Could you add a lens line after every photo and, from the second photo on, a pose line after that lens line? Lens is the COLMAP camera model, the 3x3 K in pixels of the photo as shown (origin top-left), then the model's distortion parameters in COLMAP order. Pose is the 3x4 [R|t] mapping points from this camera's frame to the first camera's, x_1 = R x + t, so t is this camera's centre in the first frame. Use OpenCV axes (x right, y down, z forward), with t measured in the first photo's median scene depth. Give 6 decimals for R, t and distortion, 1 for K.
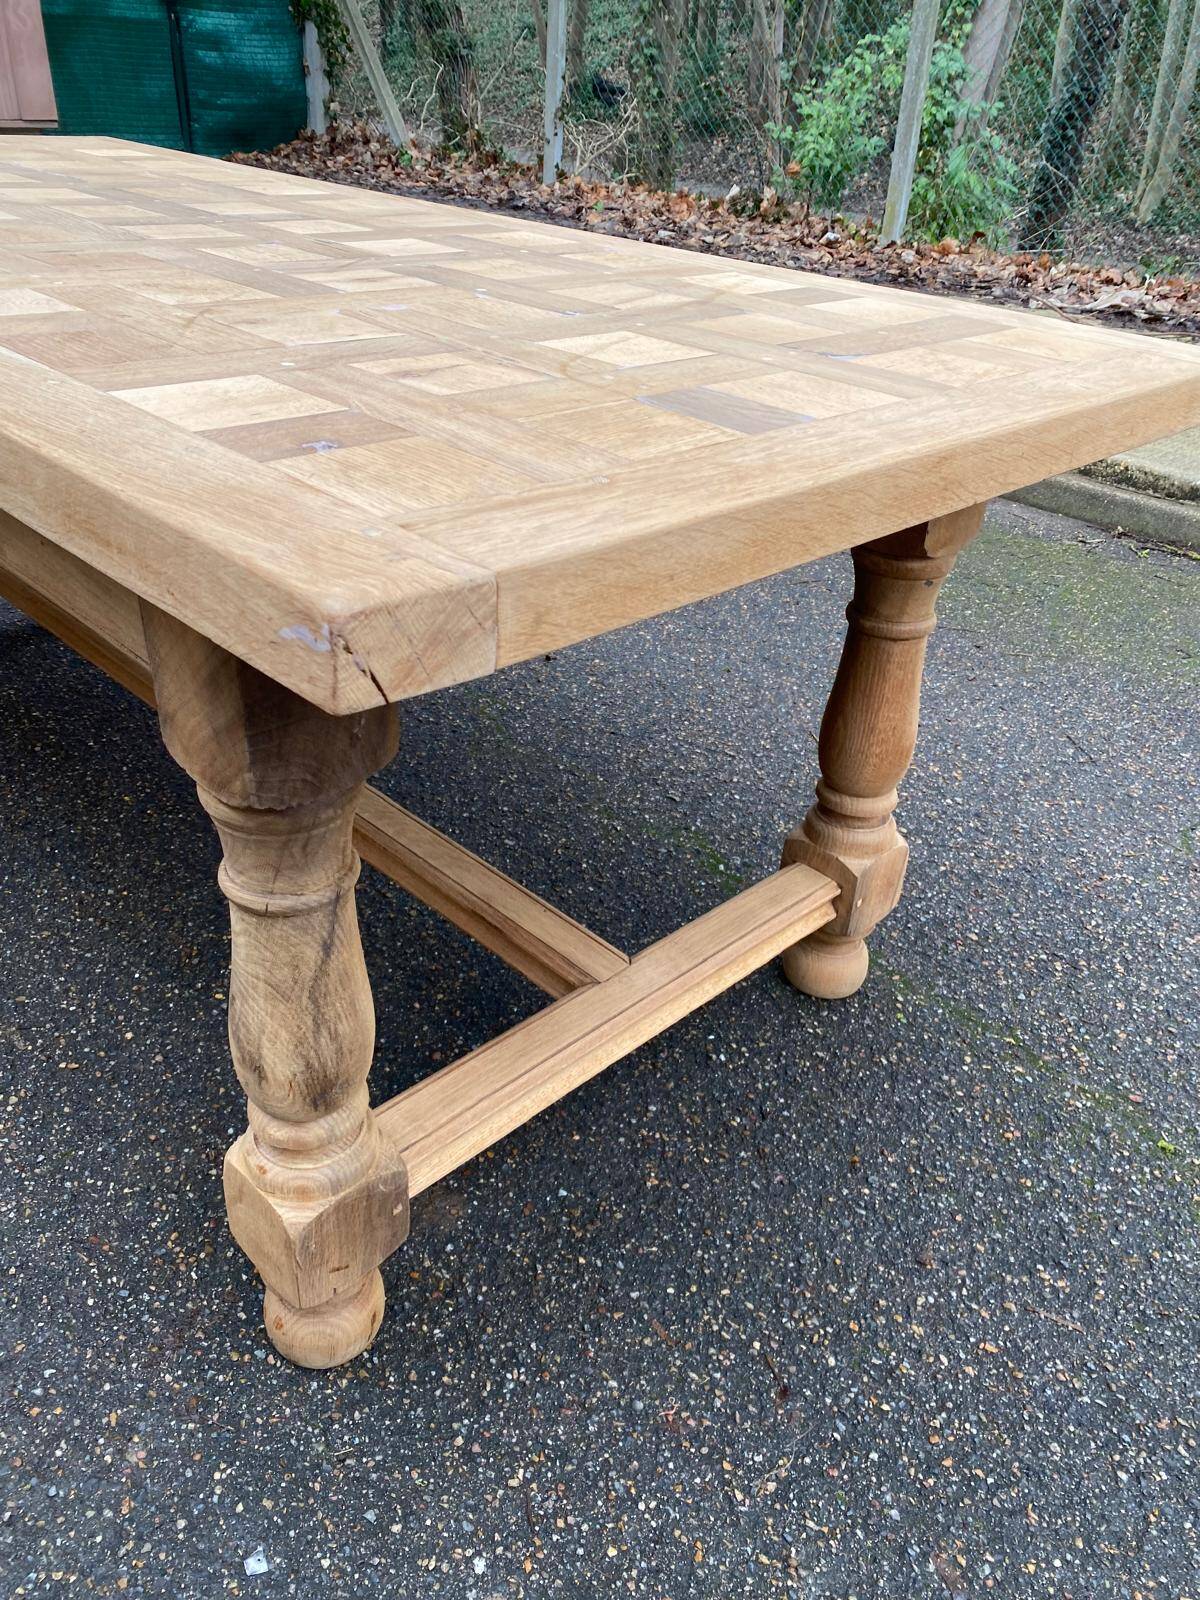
lens RADIAL K [[1220.0, 0, 617.0], [0, 1220.0, 798.2], [0, 0, 1]] dist [0.021640, -0.018671]
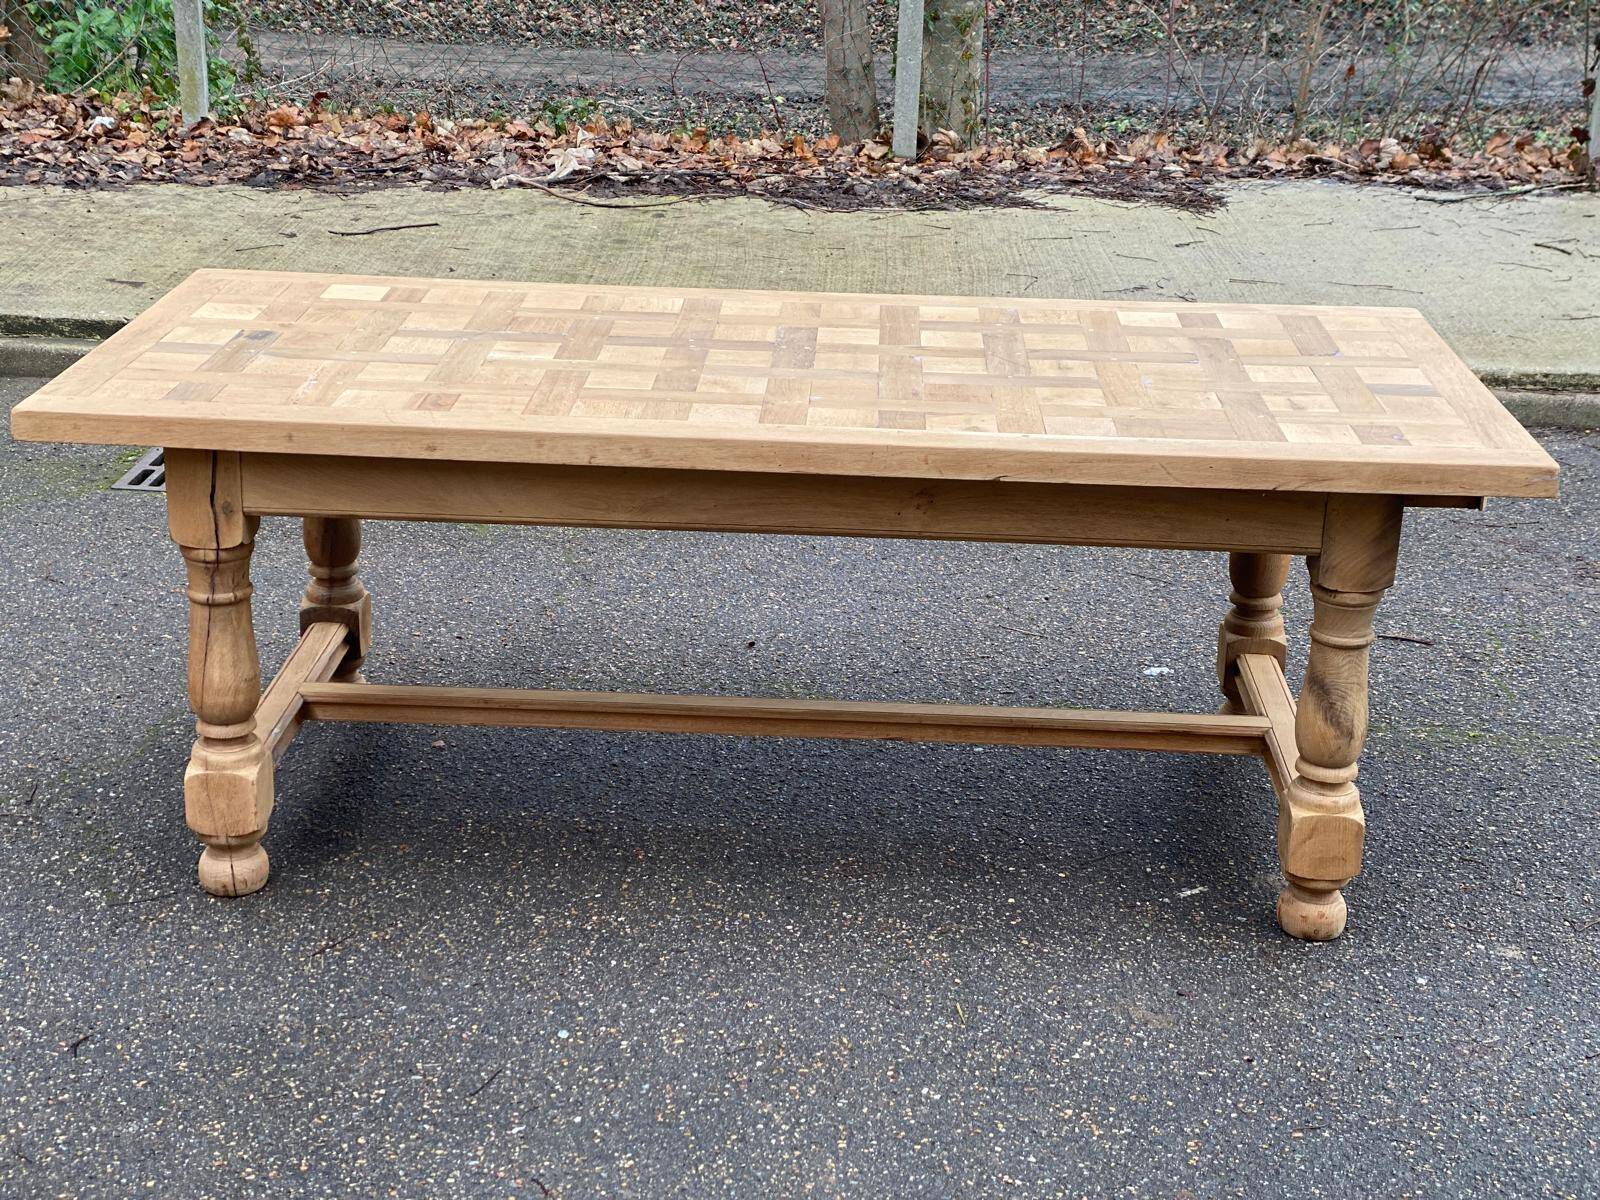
lens RADIAL K [[2372.4, 0, 794.5], [0, 2372.4, 584.7], [0, 0, 1]] dist [0.132375, 0.000000]
pose [[0.735426, -0.272805, 0.620263, -2.691306], [0.368073, 0.929386, -0.027649, -0.196305], [-0.568920, 0.248635, 0.783907, -1.340894]]
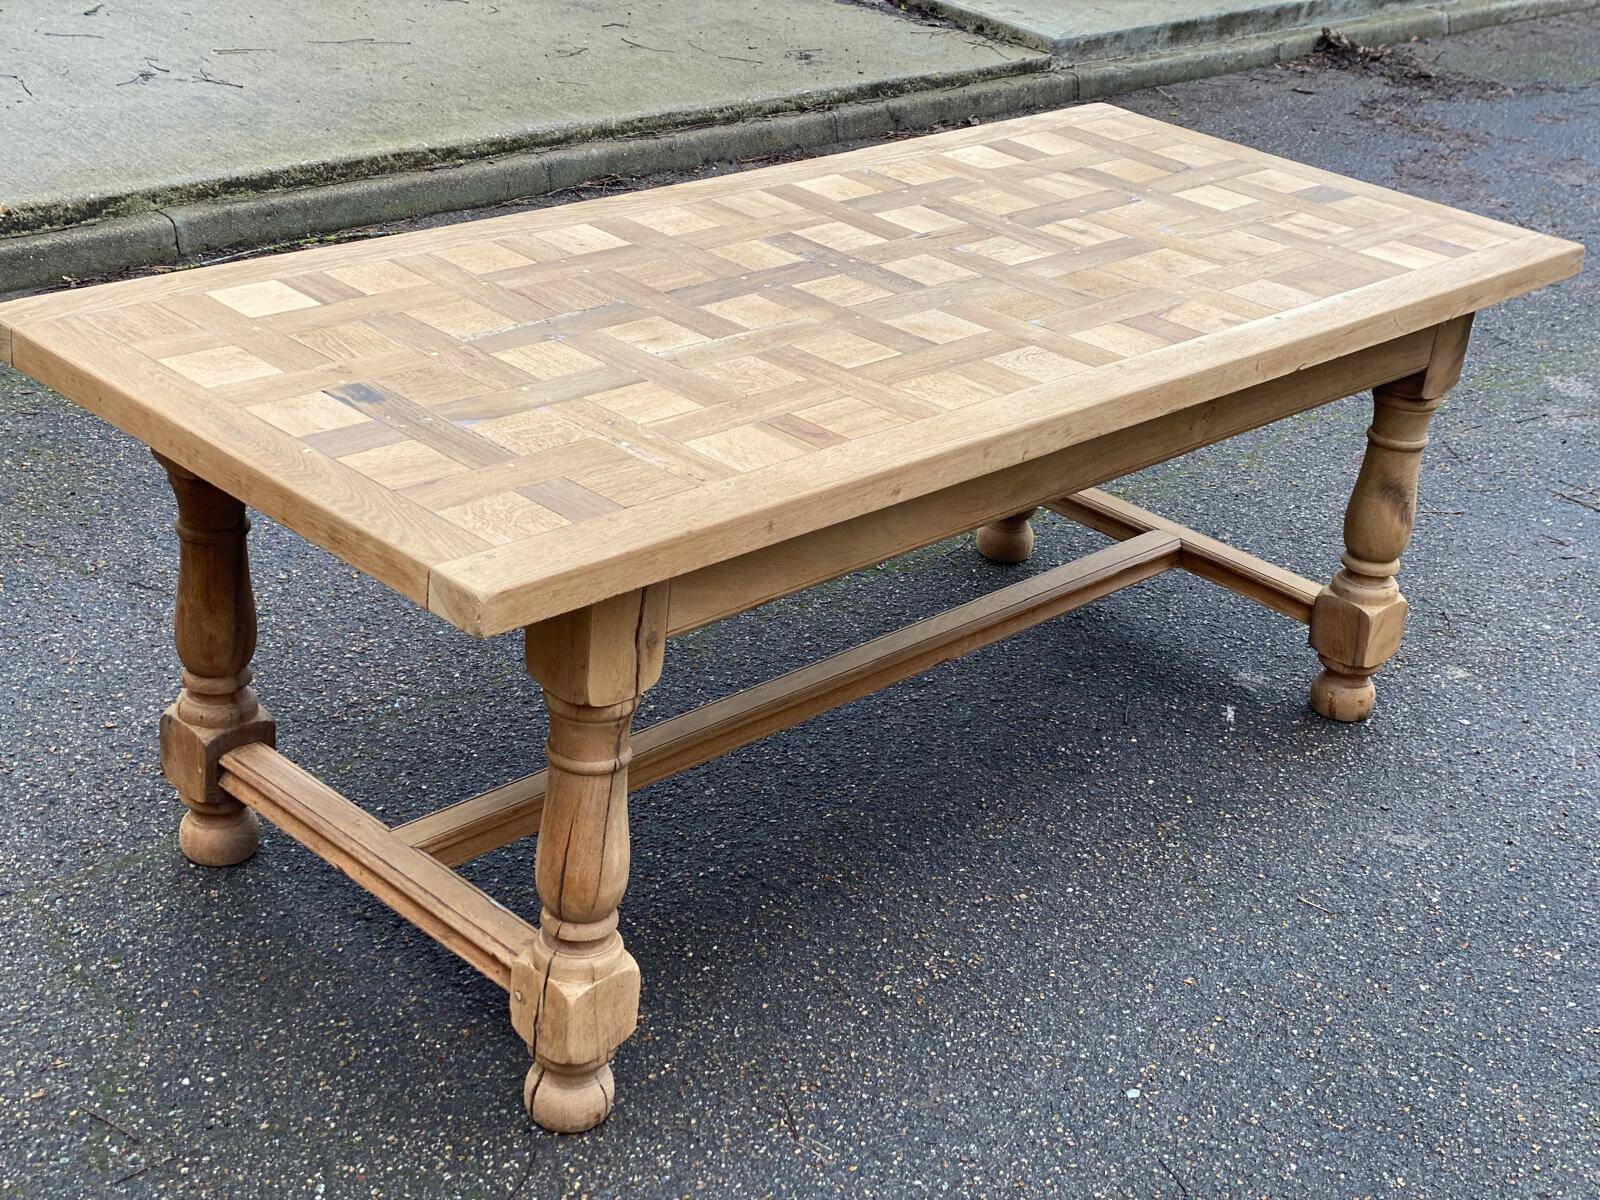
lens RADIAL K [[2372.4, 0, 800.9], [0, 2372.4, 597.0], [0, 0, 1]] dist [0.132375, 0.000000]
pose [[0.005130, -0.491283, 0.870985, -3.247535], [0.437071, 0.784496, 0.439925, -1.626410], [-0.899412, 0.378426, 0.218750, 0.856913]]
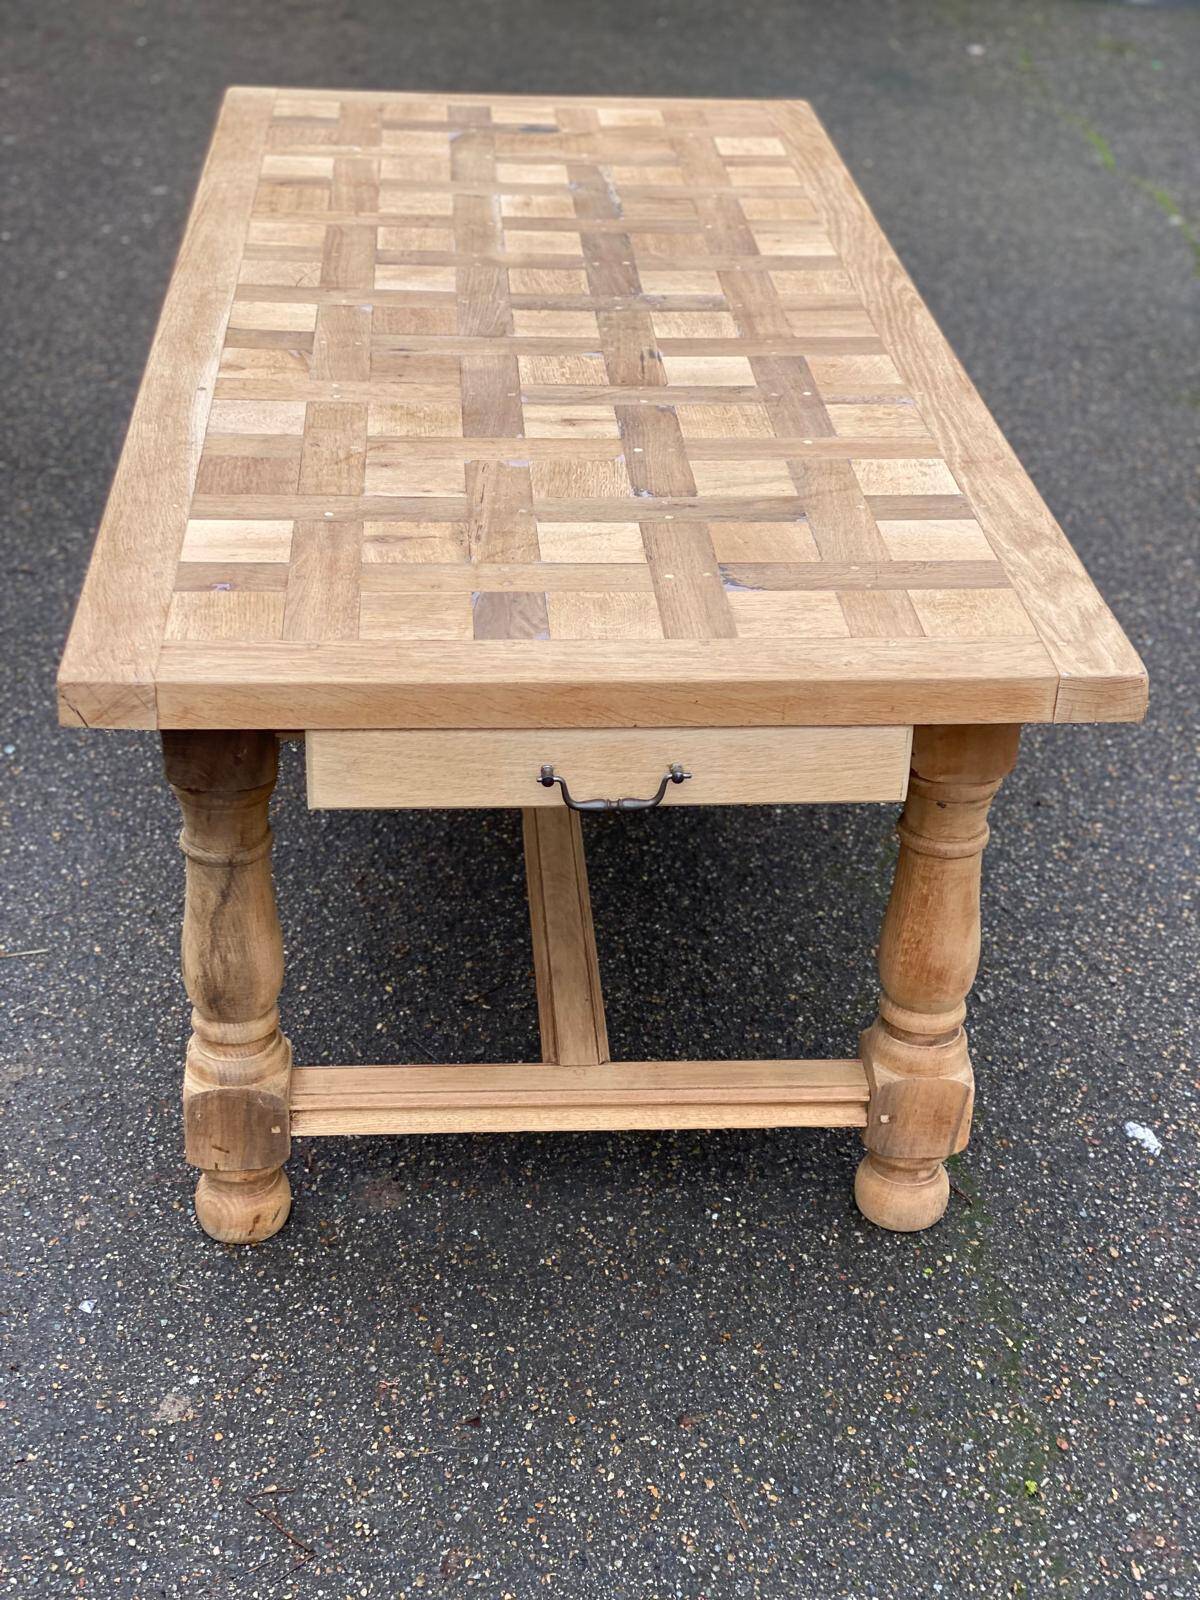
lens RADIAL K [[2372.4, 0, 607.5], [0, 2372.4, 798.9], [0, 0, 1]] dist [0.132375, 0.000000]
pose [[0.751882, 0.284948, -0.594540, 1.332906], [-0.325534, 0.944638, 0.041057, -0.190730], [0.573324, 0.162673, 0.803017, -0.789754]]
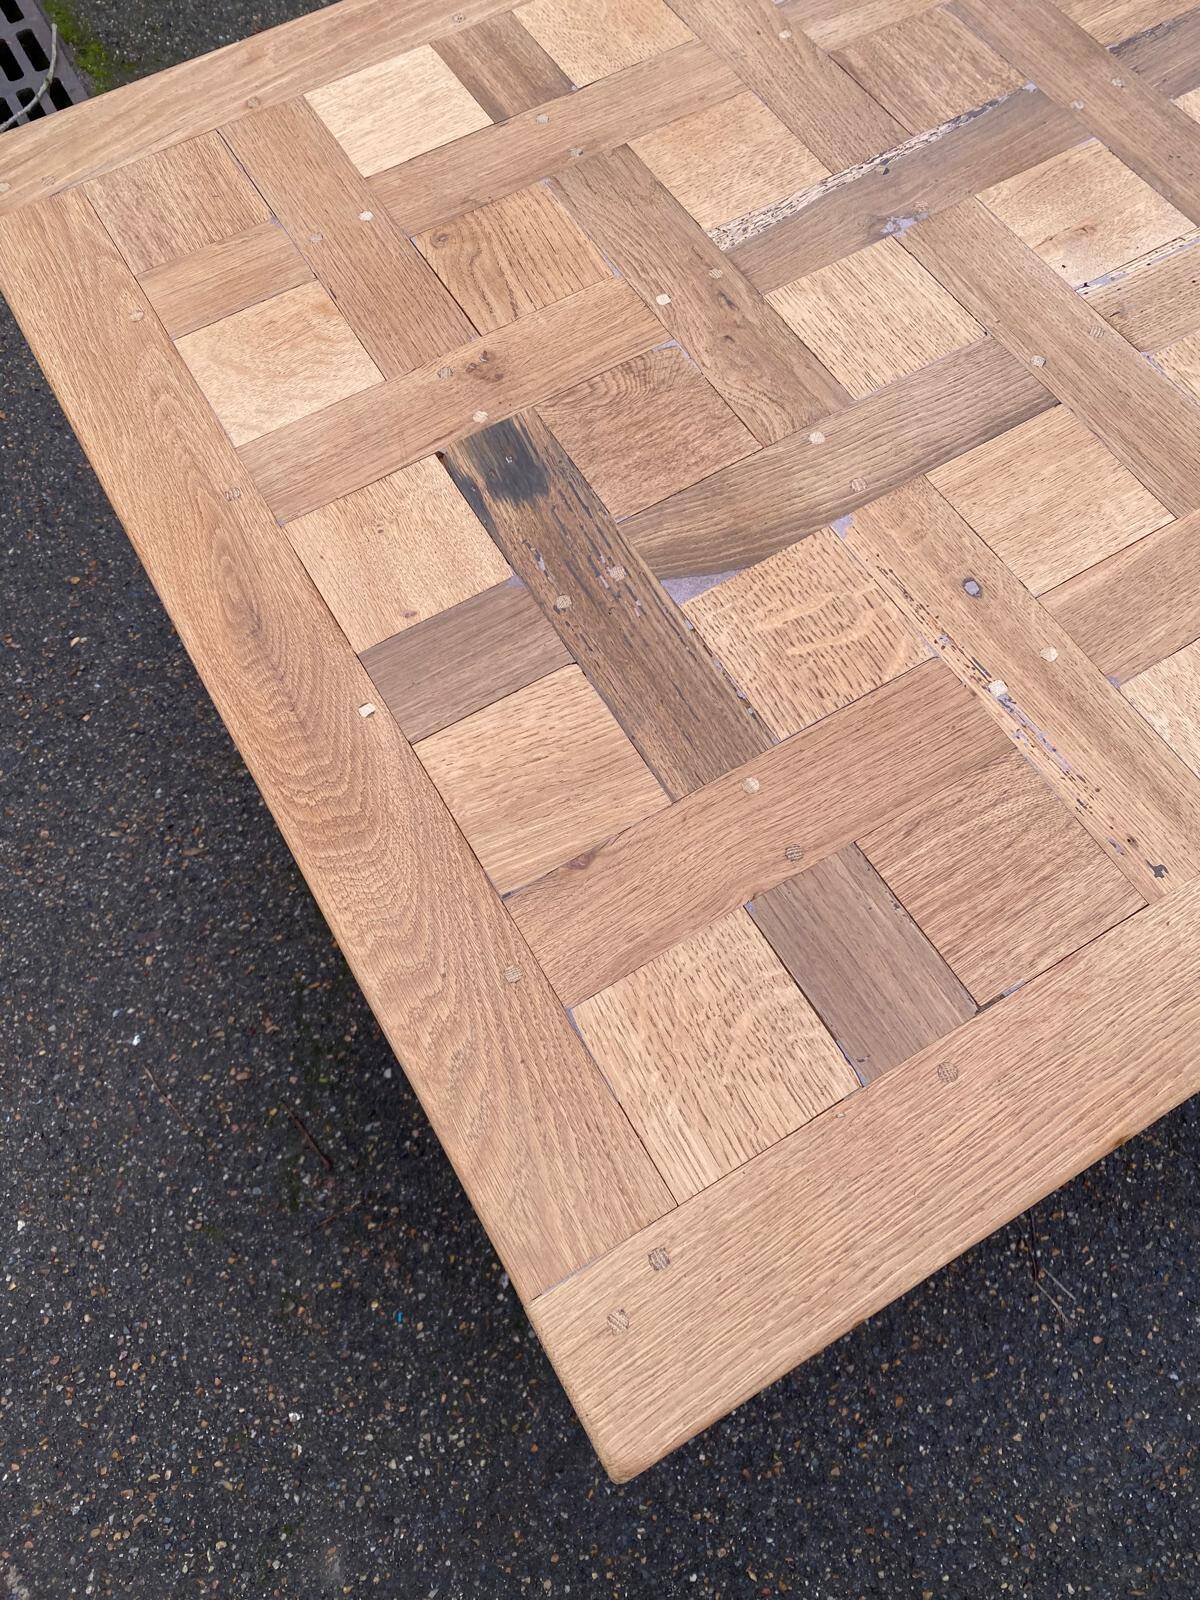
lens RADIAL K [[1220.0, 0, 607.1], [0, 1220.0, 780.1], [0, 0, 1]] dist [0.021640, -0.018671]
pose [[0.245764, -0.907559, 0.340494, -1.390763], [0.539889, 0.419900, 0.729523, -1.297263], [-0.805059, 0.004539, 0.593177, 1.277716]]
